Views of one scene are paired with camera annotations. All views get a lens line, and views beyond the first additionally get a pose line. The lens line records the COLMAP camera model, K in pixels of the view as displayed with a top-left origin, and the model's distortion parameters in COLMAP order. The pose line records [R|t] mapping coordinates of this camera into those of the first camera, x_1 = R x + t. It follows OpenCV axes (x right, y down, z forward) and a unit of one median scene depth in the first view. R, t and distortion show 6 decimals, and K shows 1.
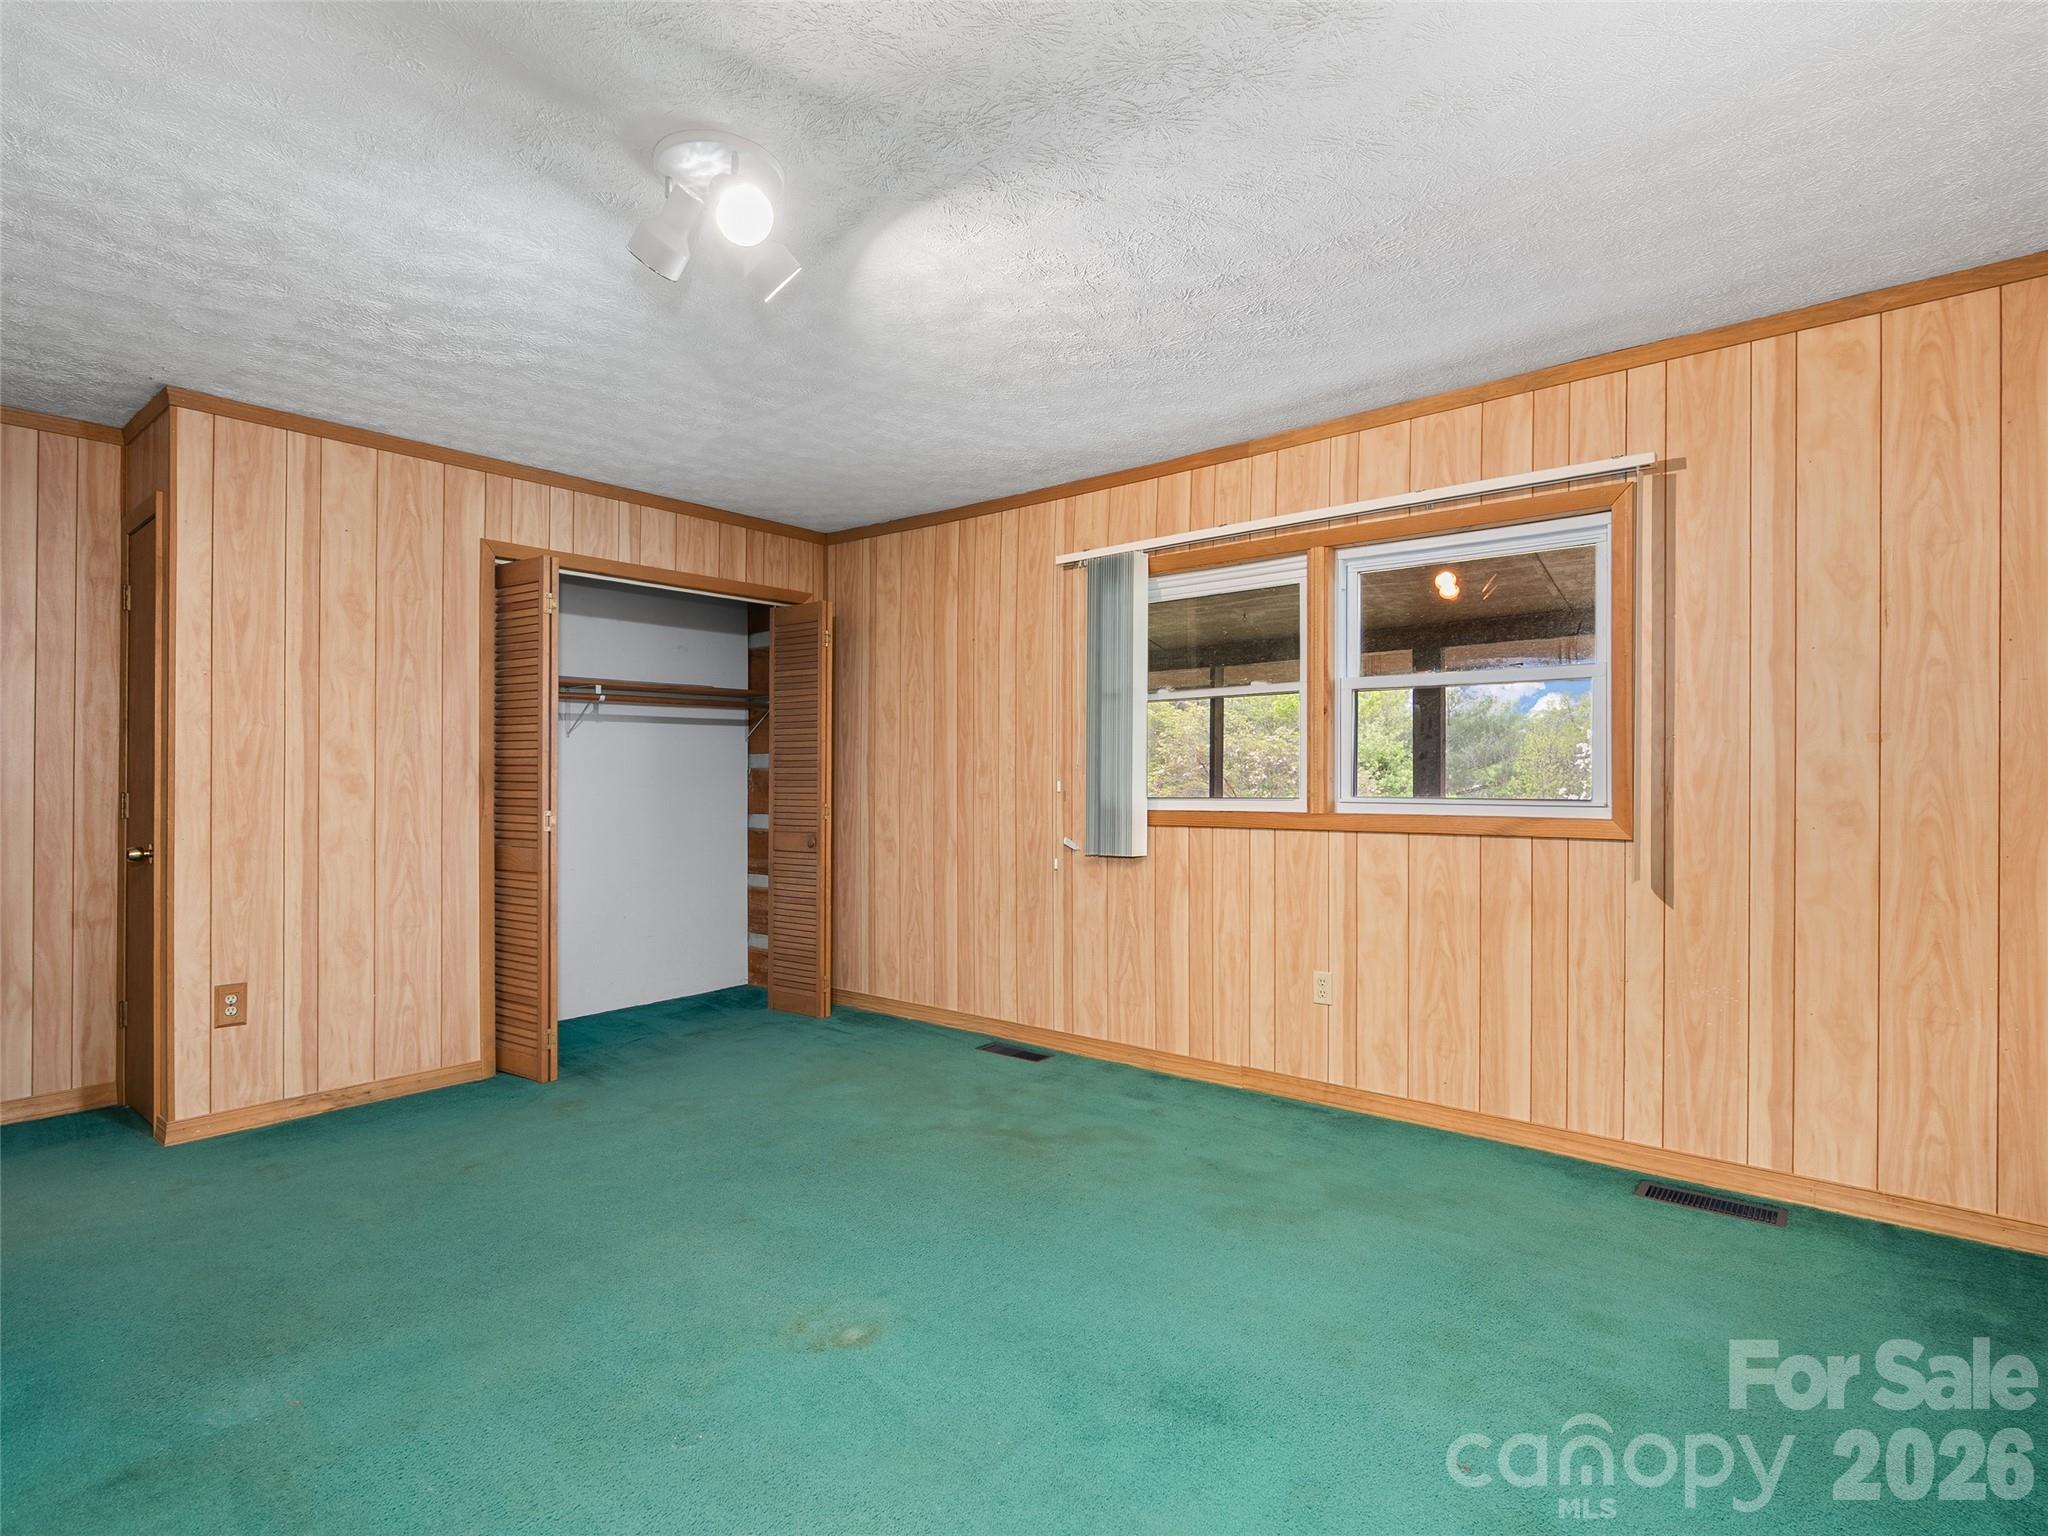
lens RADIAL K [[1123.6, 0, 1077.2], [0, 1123.6, 797.5], [0, 0, 1]] dist [-0.000677, 0.000529]
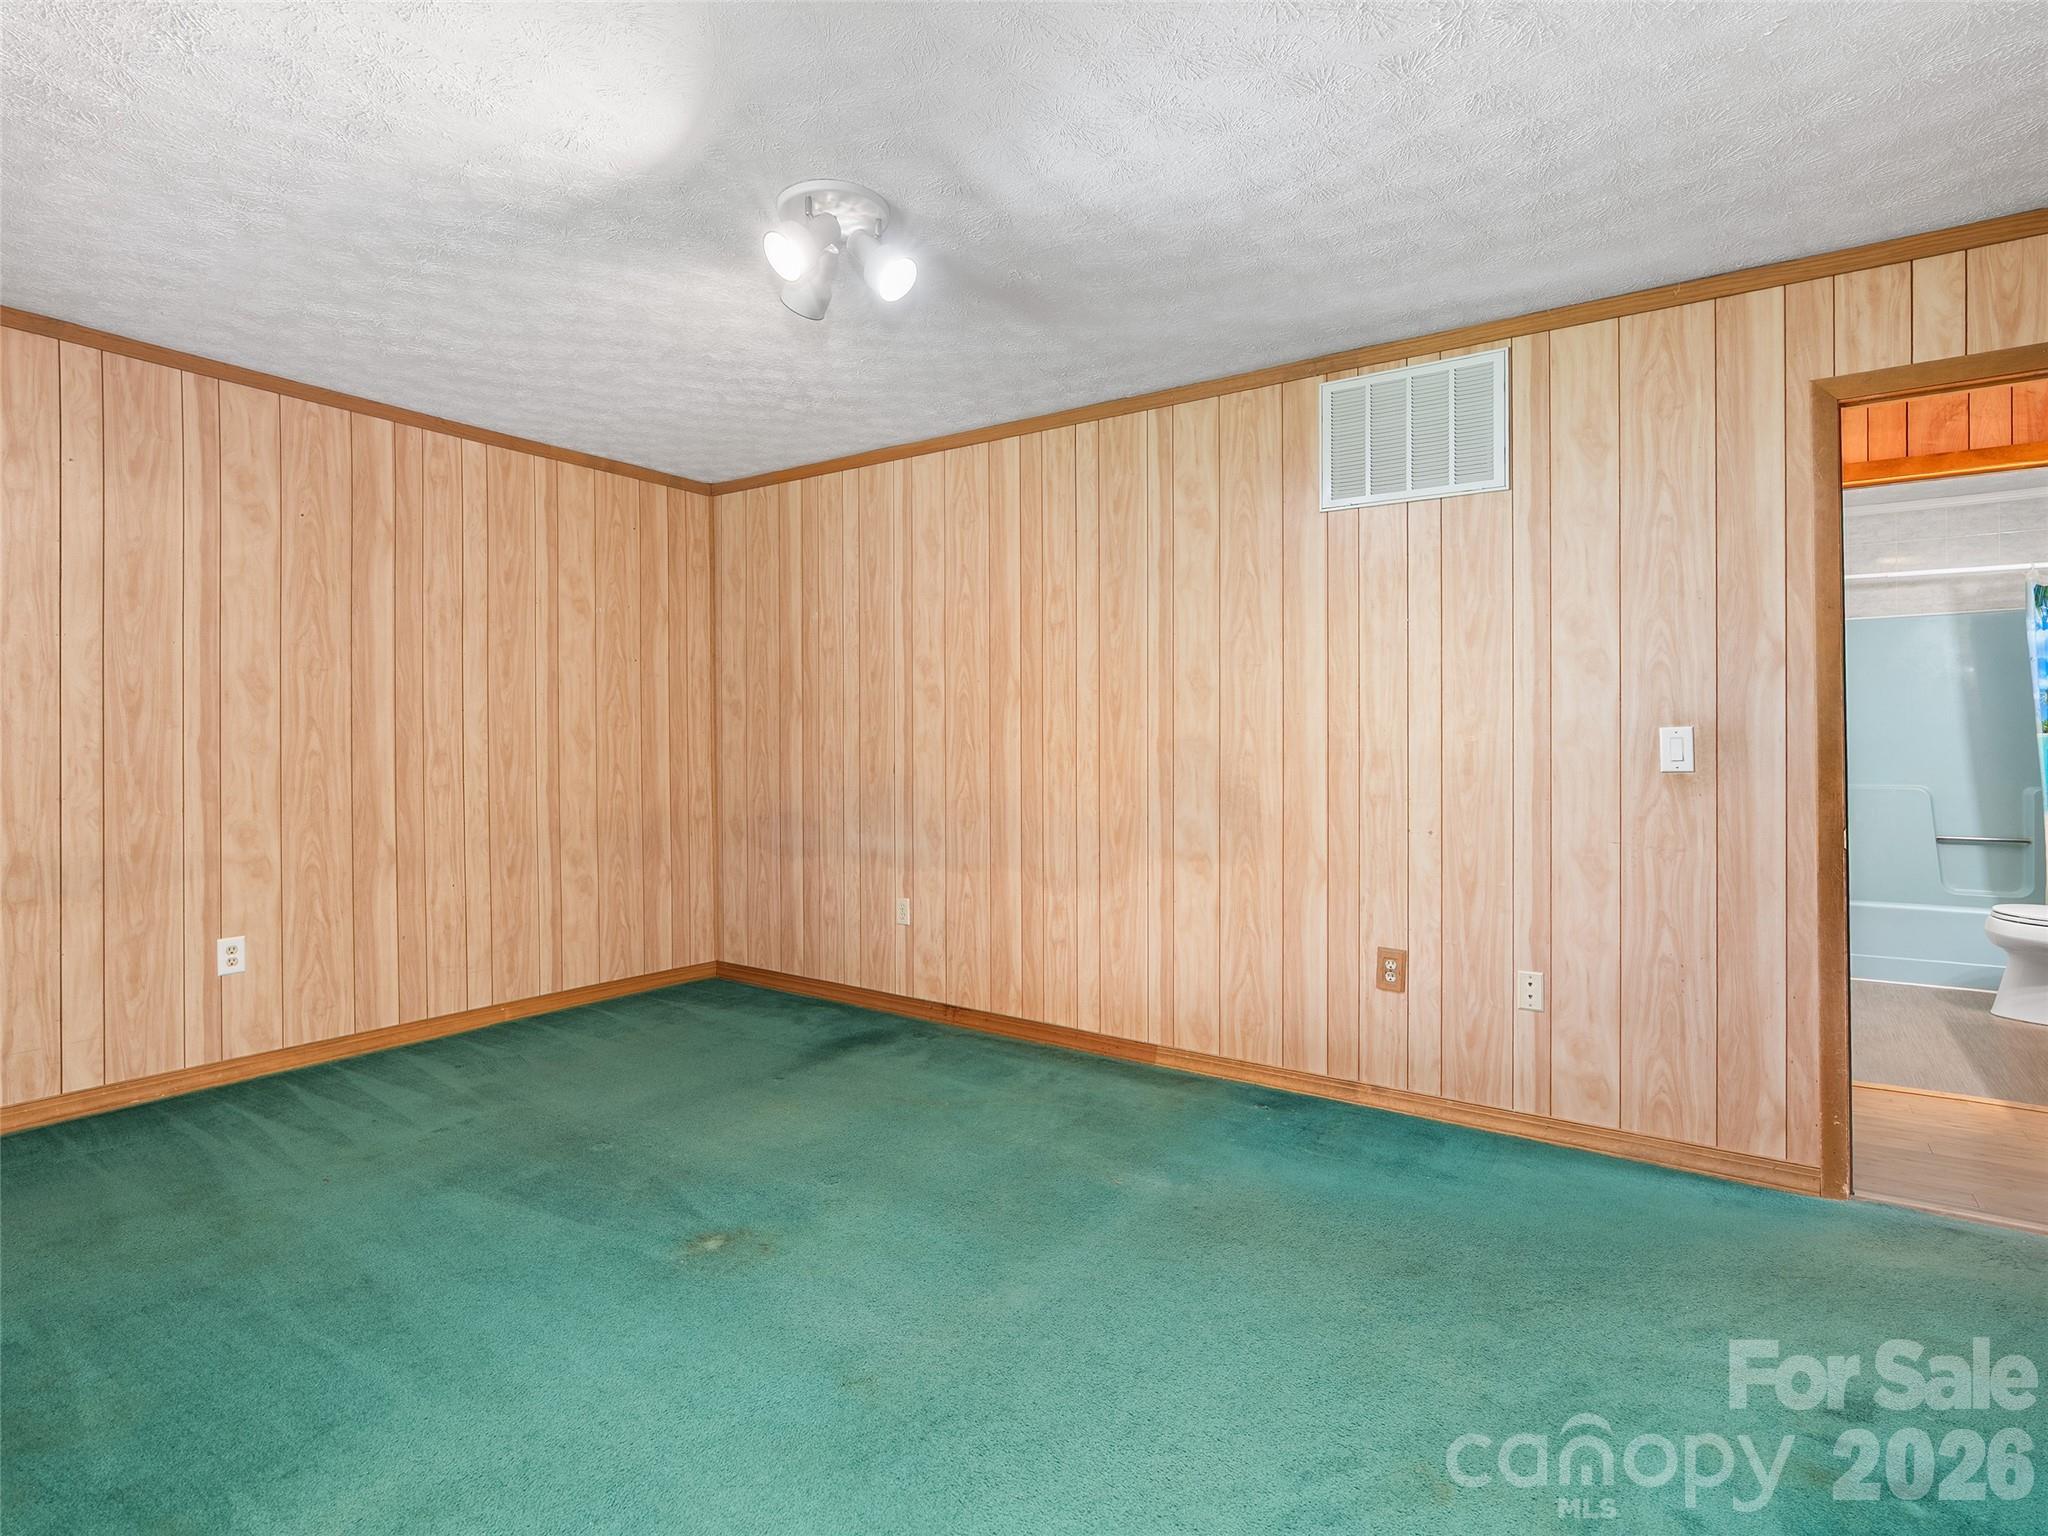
lens RADIAL K [[1048.0, 0, 1024.0], [0, 1048.0, 768.0], [0, 0, 1]] dist [-0.001883, -0.000724]
pose [[0.994688, -0.009056, 0.102541, -0.000677], [0.008507, 0.999947, 0.005788, 0.116151], [-0.102588, -0.004885, 0.994712, -0.000567]]
